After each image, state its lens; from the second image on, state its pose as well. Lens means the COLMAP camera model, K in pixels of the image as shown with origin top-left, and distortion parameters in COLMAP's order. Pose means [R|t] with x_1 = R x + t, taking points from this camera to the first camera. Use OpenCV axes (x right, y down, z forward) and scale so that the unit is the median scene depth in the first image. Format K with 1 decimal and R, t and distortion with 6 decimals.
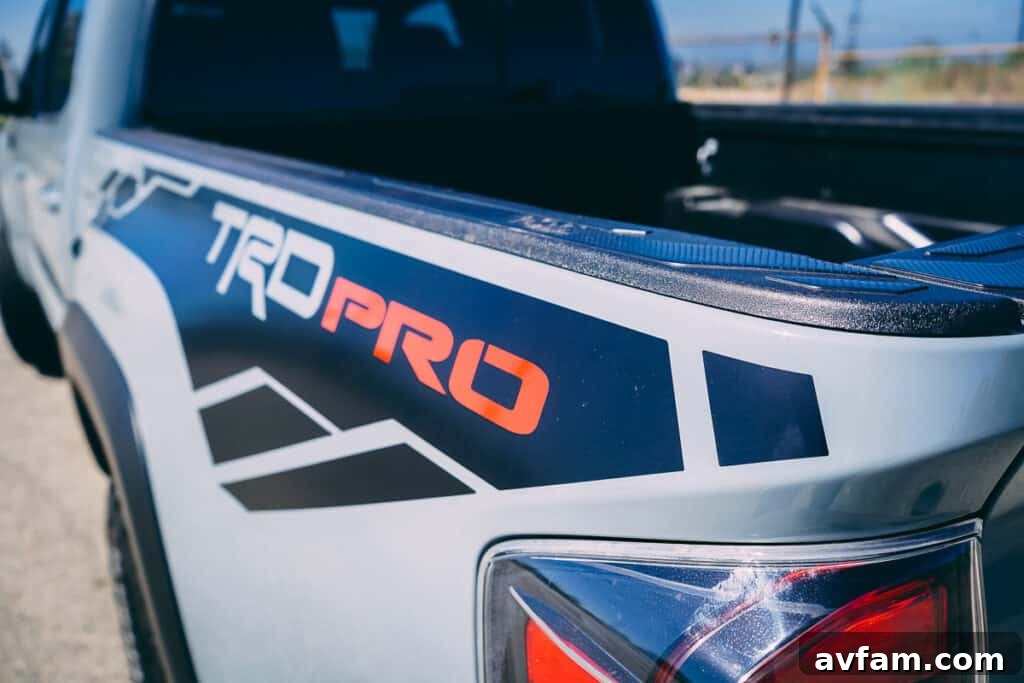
lens RADIAL K [[826.9, 0, 510.7], [0, 826.9, 341.6], [0, 0, 1]] dist [-0.009083, 0.007793]
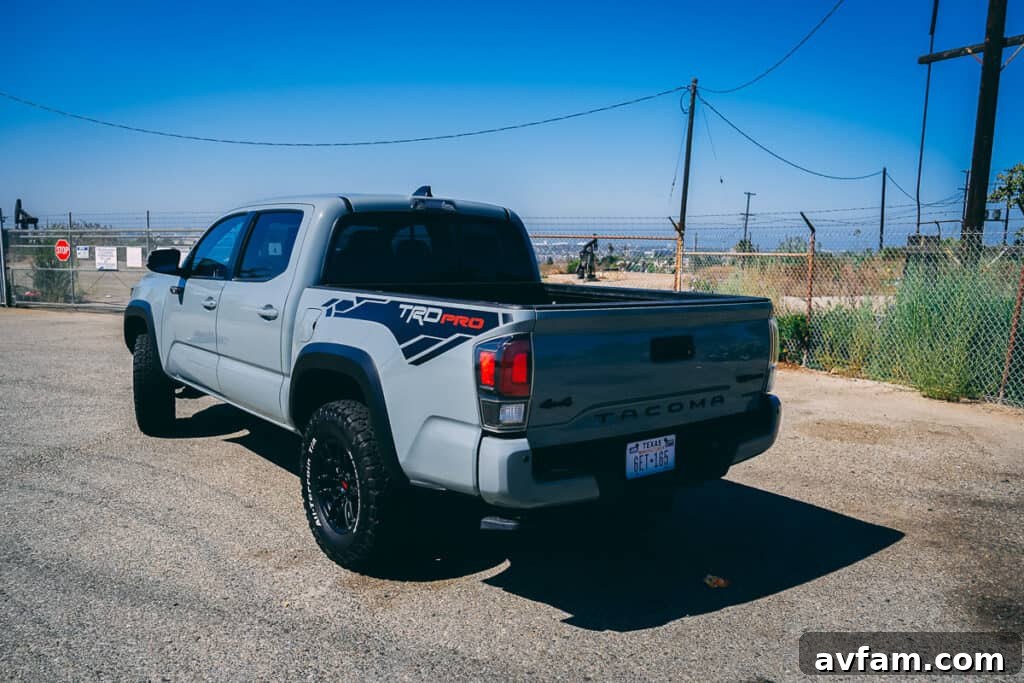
lens RADIAL K [[826.9, 0, 511.1], [0, 826.9, 340.8], [0, 0, 1]] dist [-0.009083, 0.007793]
pose [[0.995075, 0.033989, 0.093111, -0.255804], [-0.014395, 0.978967, -0.203511, 1.122074], [-0.098070, 0.201168, 0.974635, -4.038917]]
